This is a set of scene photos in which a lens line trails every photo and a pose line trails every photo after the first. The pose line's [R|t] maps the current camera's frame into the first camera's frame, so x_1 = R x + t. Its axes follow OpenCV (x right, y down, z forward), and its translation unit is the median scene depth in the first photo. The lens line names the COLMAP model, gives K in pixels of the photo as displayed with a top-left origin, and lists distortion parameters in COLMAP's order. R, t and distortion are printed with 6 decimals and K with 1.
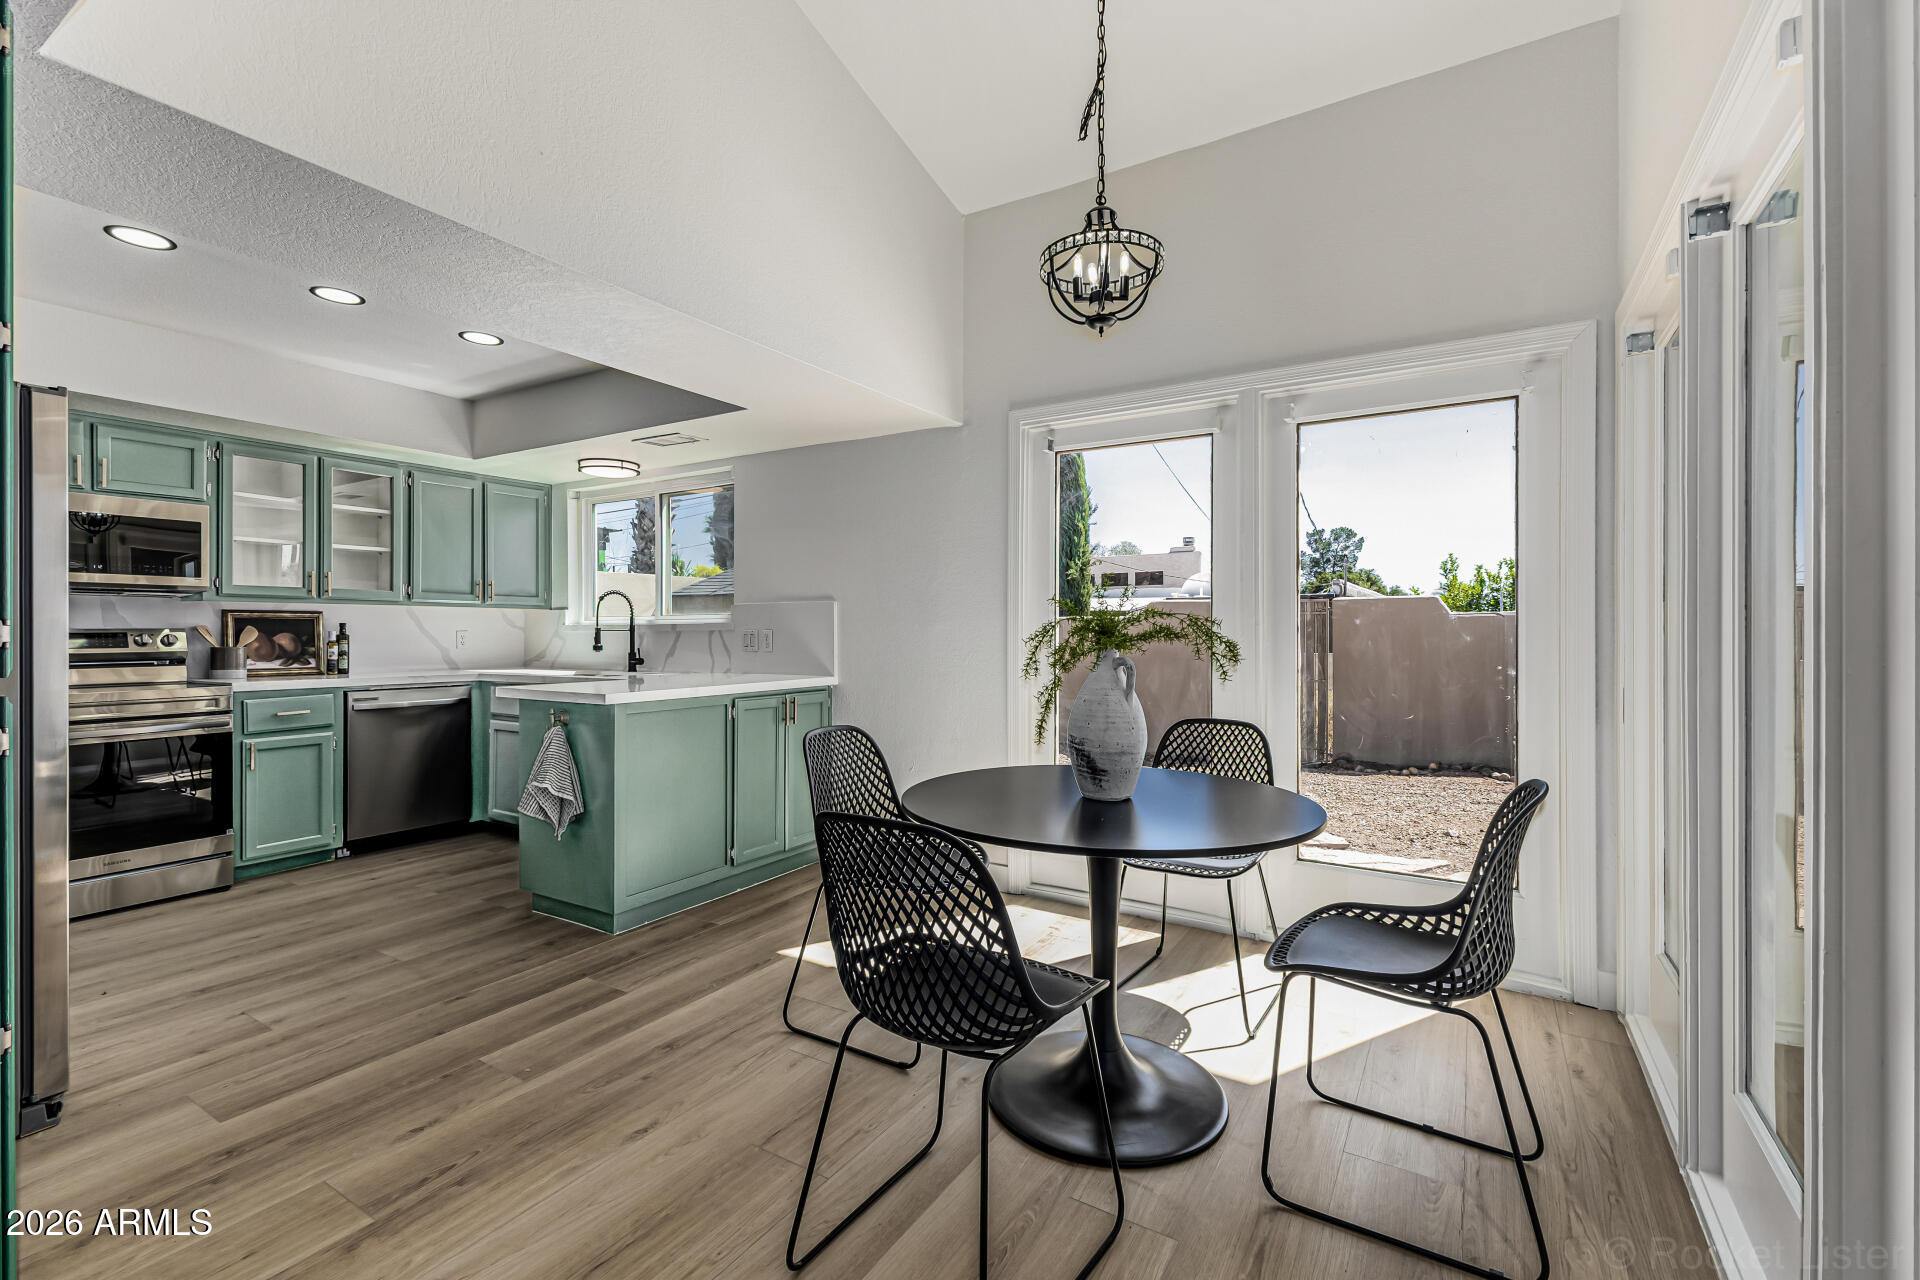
lens RADIAL K [[823.9, 0, 967.9], [0, 823.9, 628.7], [0, 0, 1]] dist [0.010419, -0.003201]
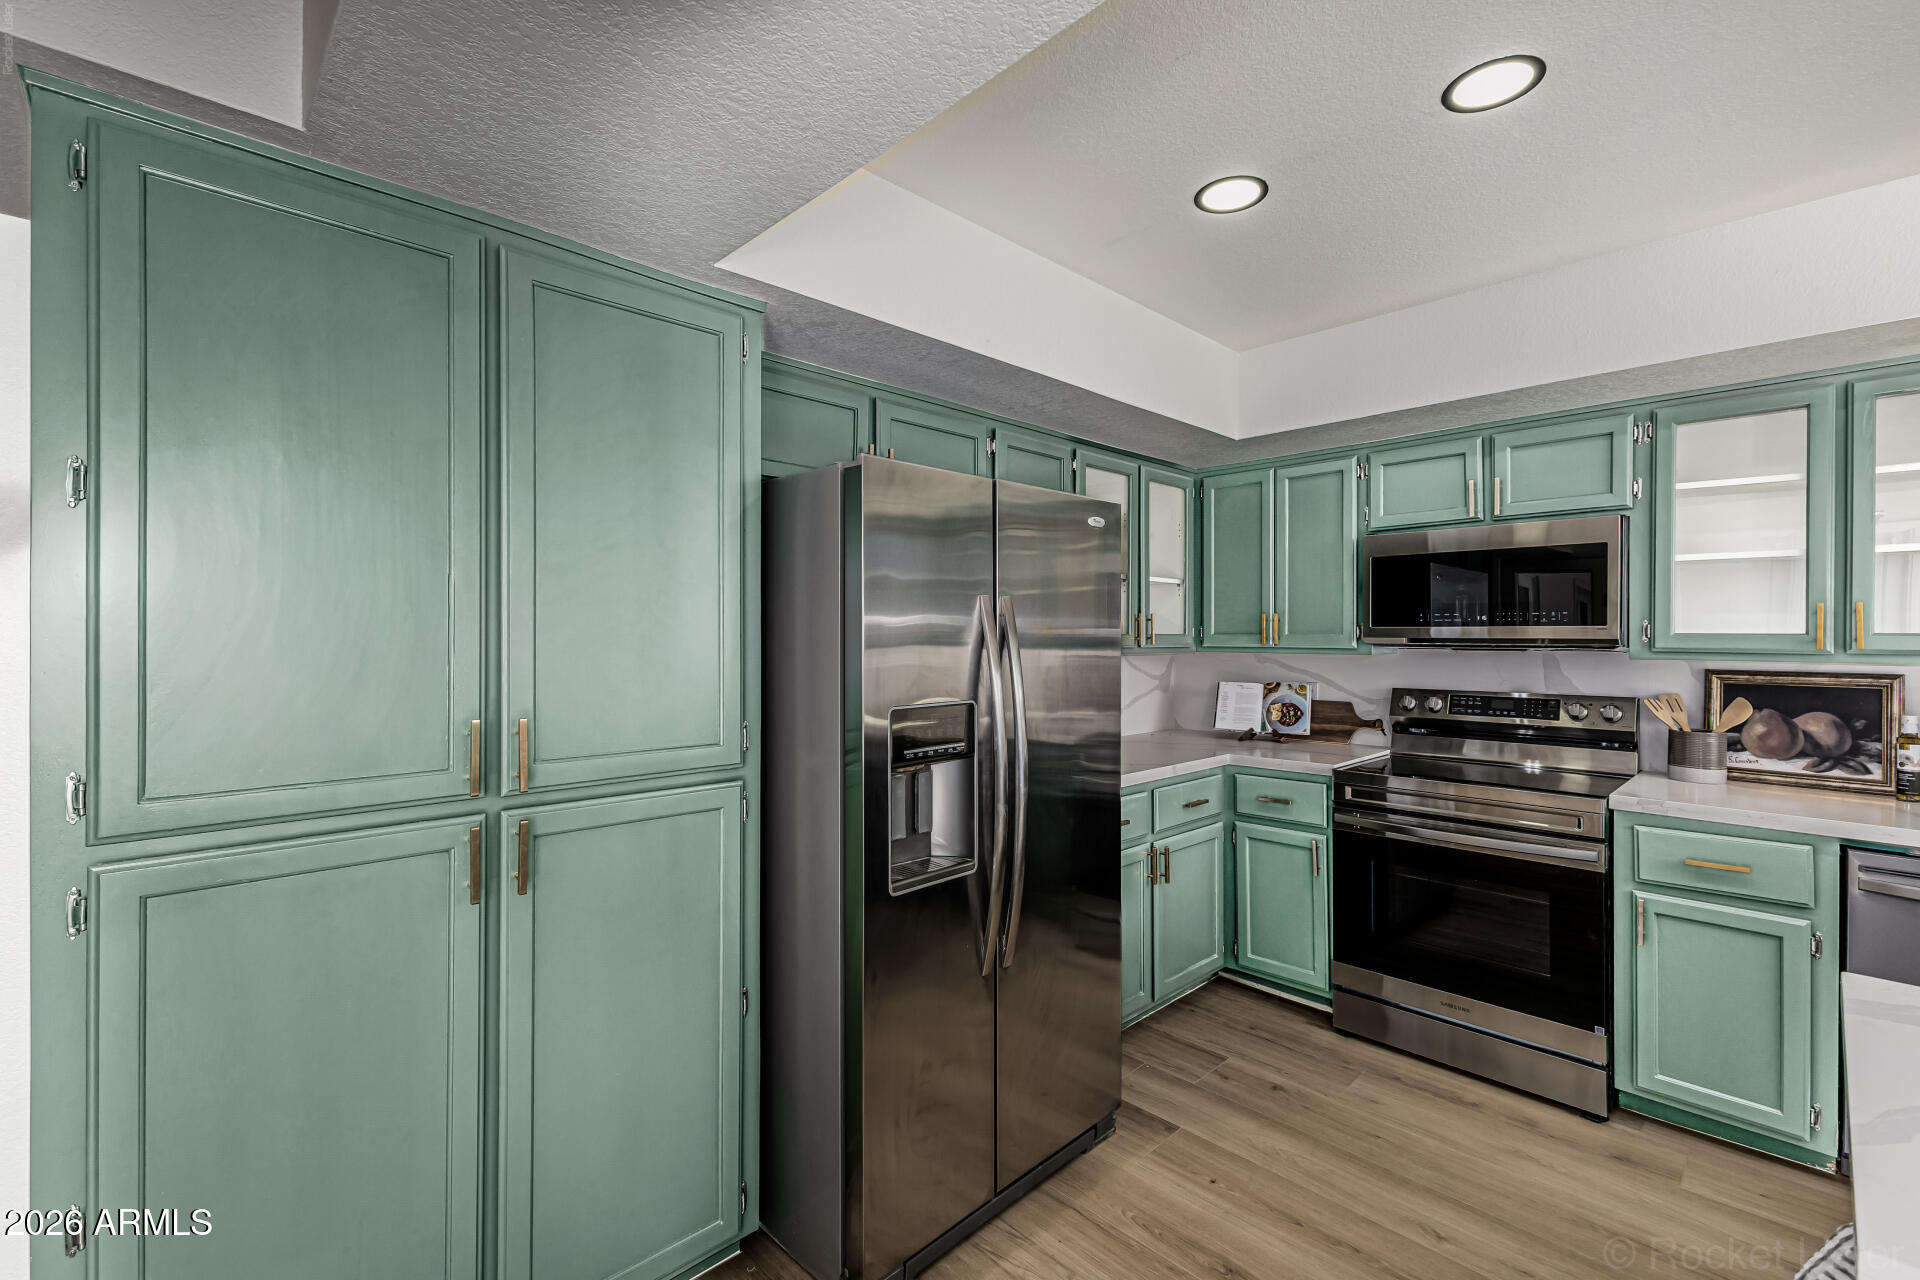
lens RADIAL K [[823.9, 0, 962.5], [0, 823.9, 637.3], [0, 0, 1]] dist [0.010419, -0.003201]
pose [[-0.254150, 0.002344, -0.967162, -0.138952], [-0.000788, 0.999996, 0.002630, -0.048354], [0.967164, 0.001431, -0.254147, 0.603906]]
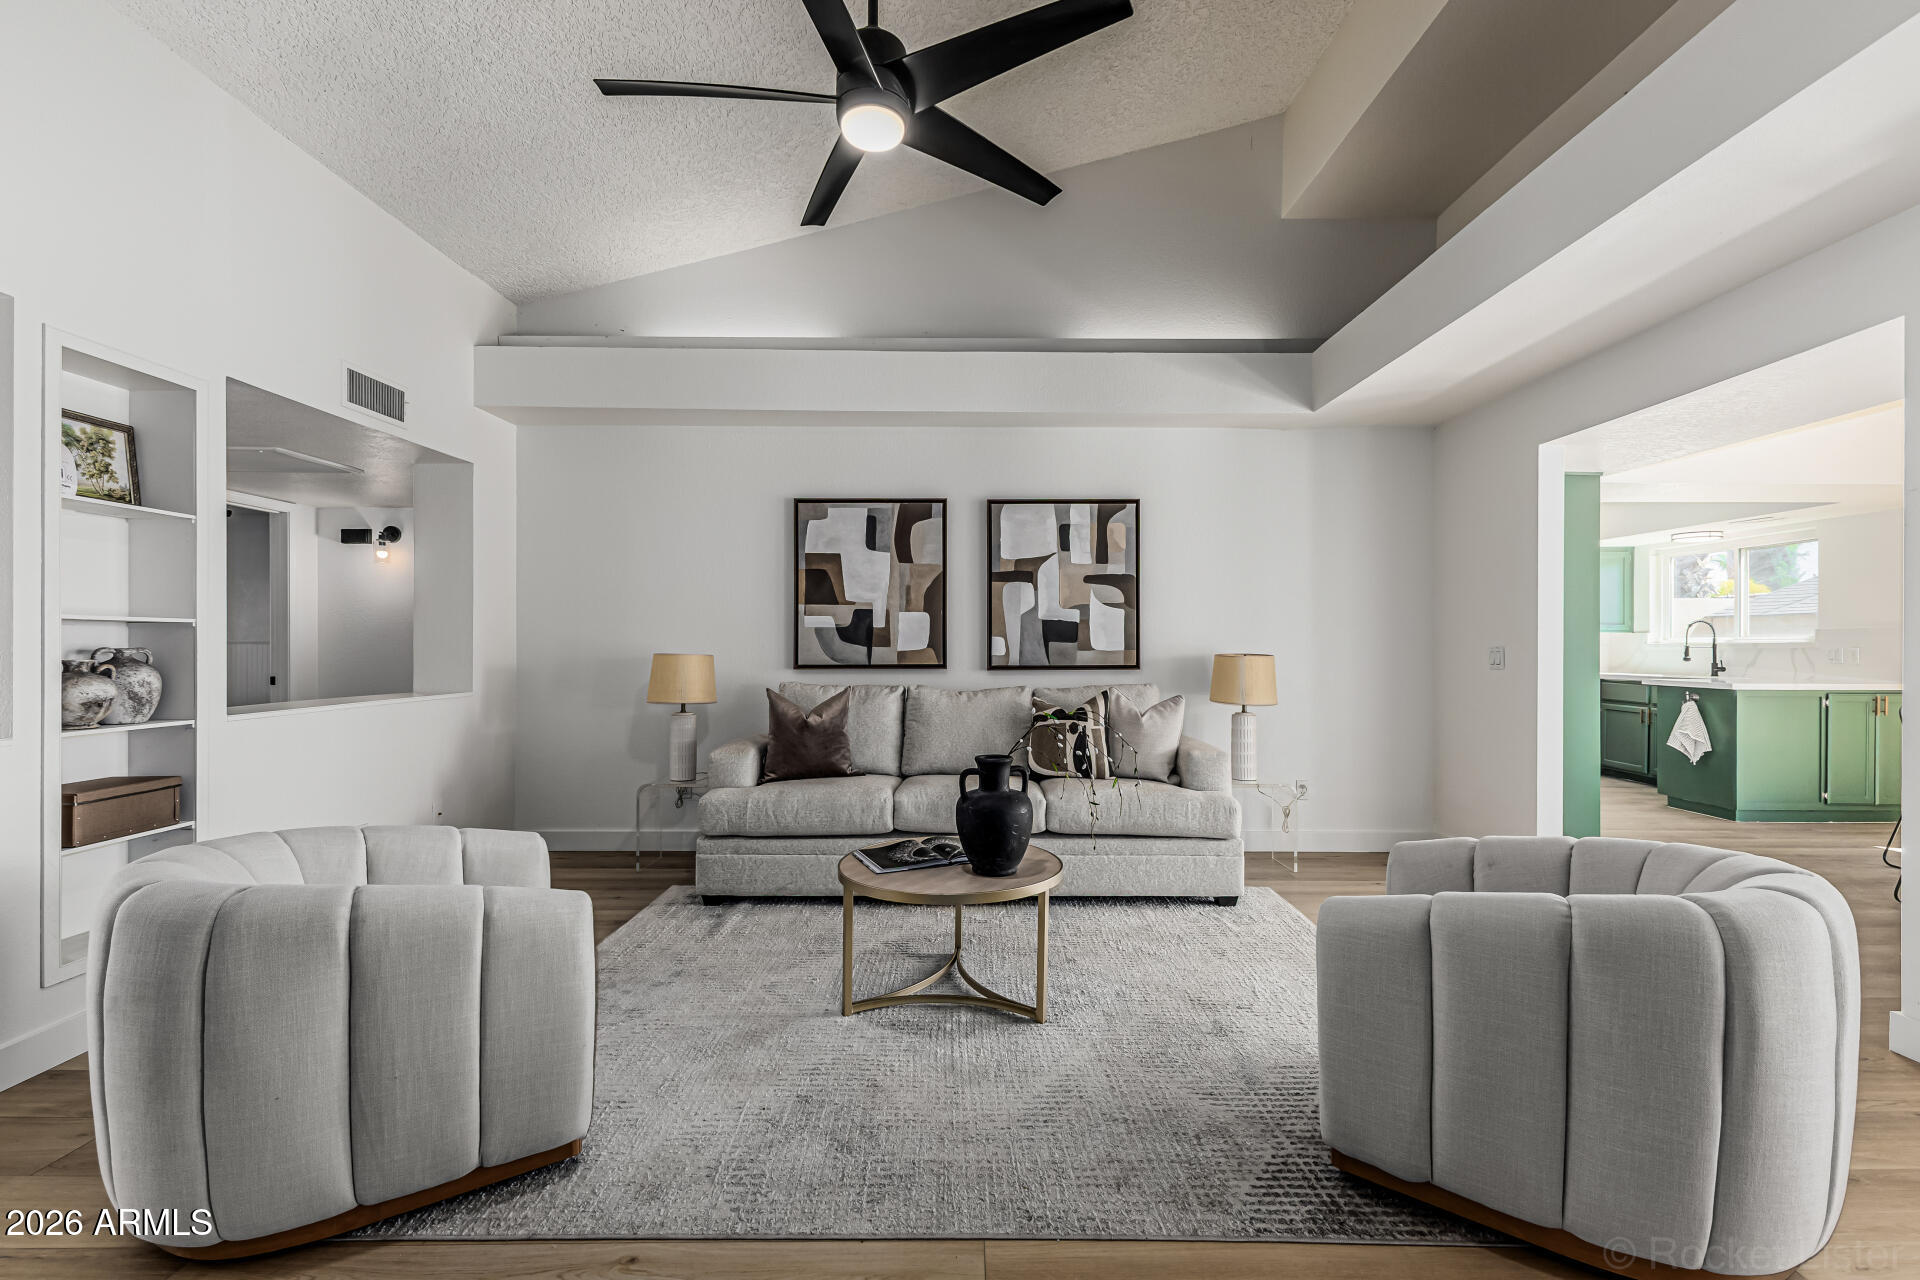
lens RADIAL K [[823.9, 0, 969.2], [0, 823.9, 648.2], [0, 0, 1]] dist [0.010419, -0.003201]
pose [[0.514788, -0.002544, -0.857314, 0.175477], [0.003140, 0.999994, -0.001082, 0.000109], [0.857312, -0.002135, 0.514793, -0.941395]]
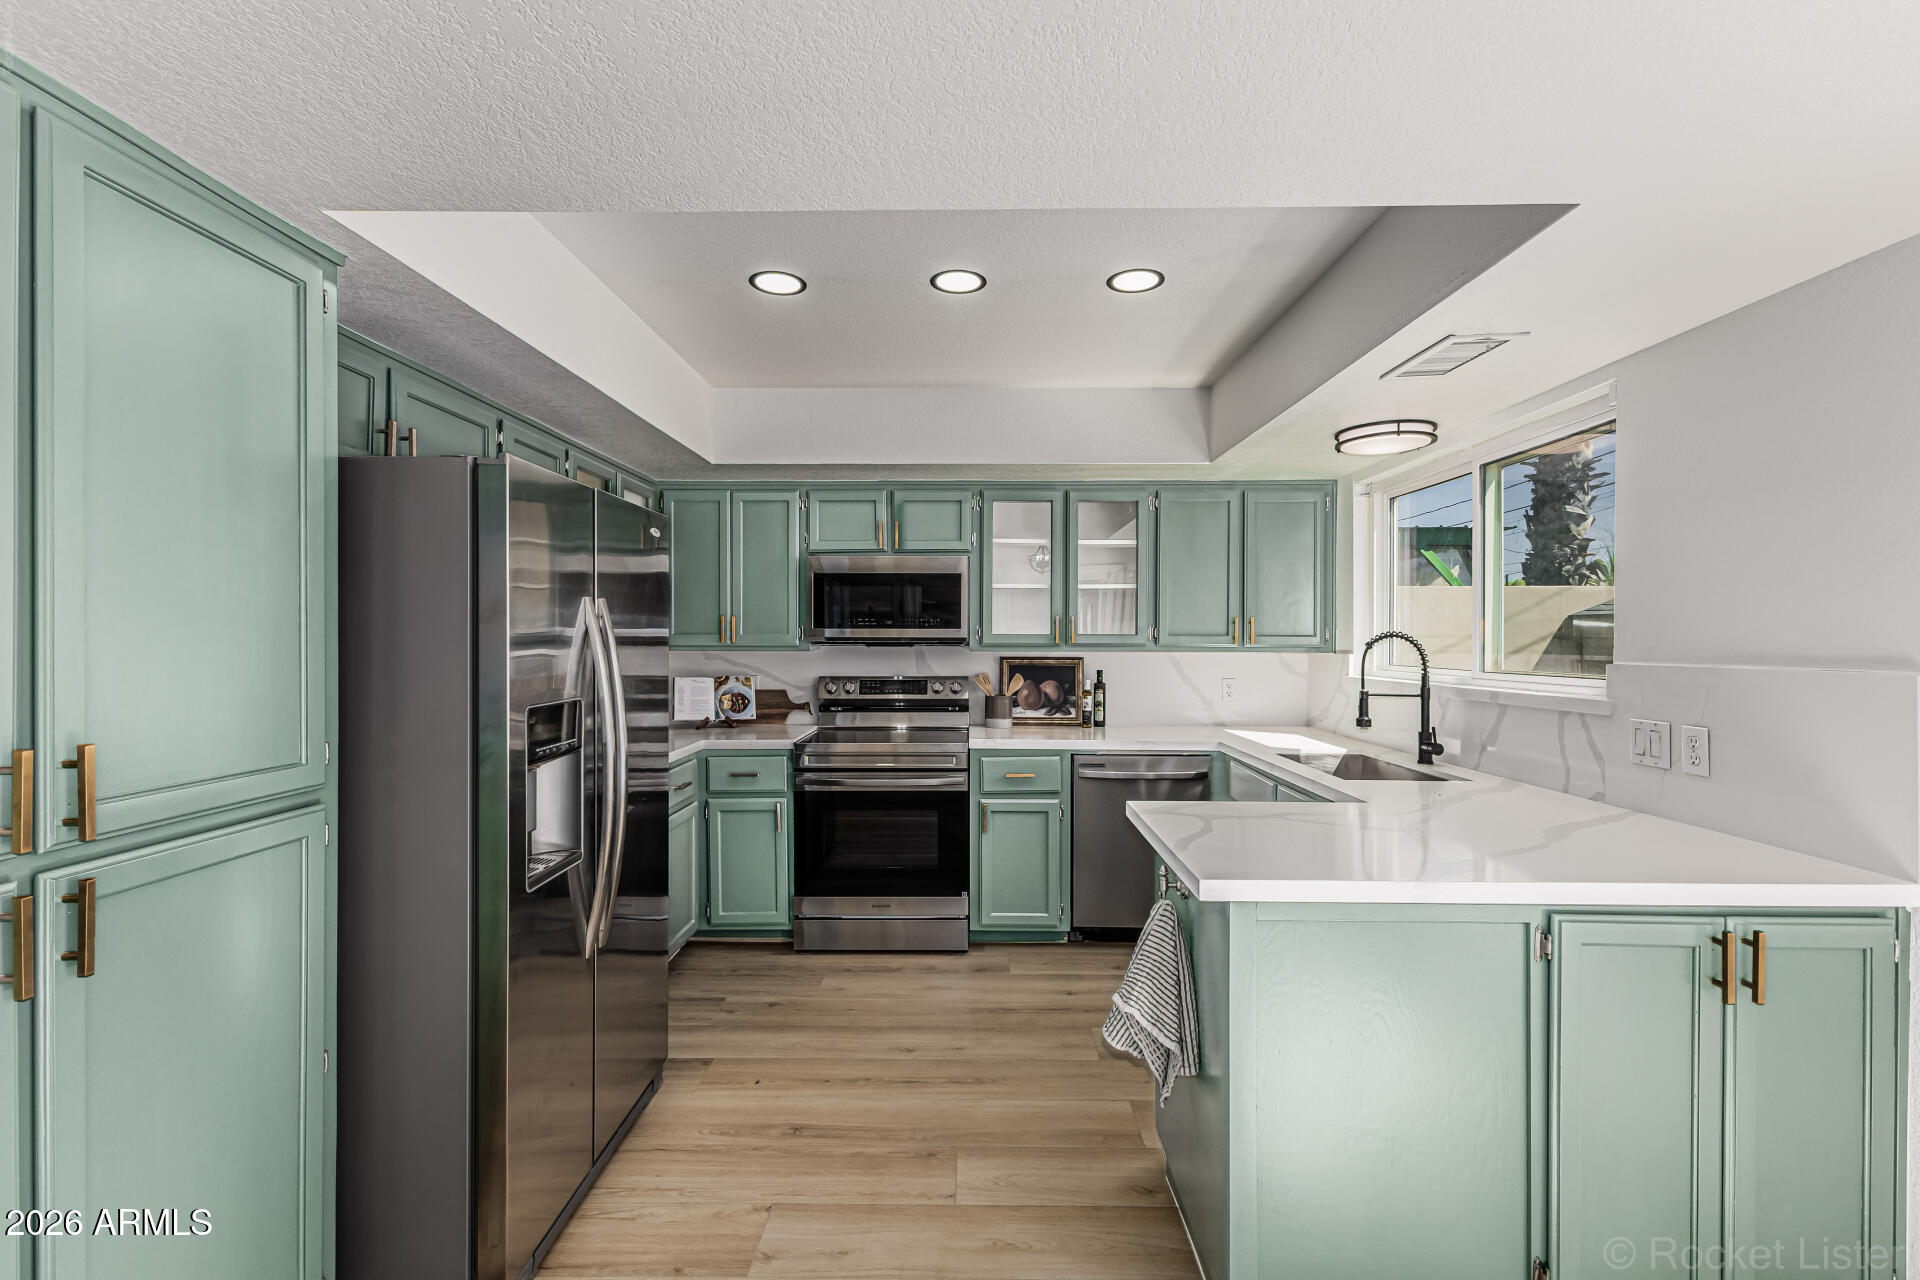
lens RADIAL K [[823.9, 0, 960.7], [0, 823.9, 637.1], [0, 0, 1]] dist [0.010419, -0.003201]
pose [[0.505761, 0.002741, -0.862669, -0.060775], [-0.001329, 0.999996, 0.002398, -0.048674], [0.862672, -0.000066, 0.505763, 0.447747]]
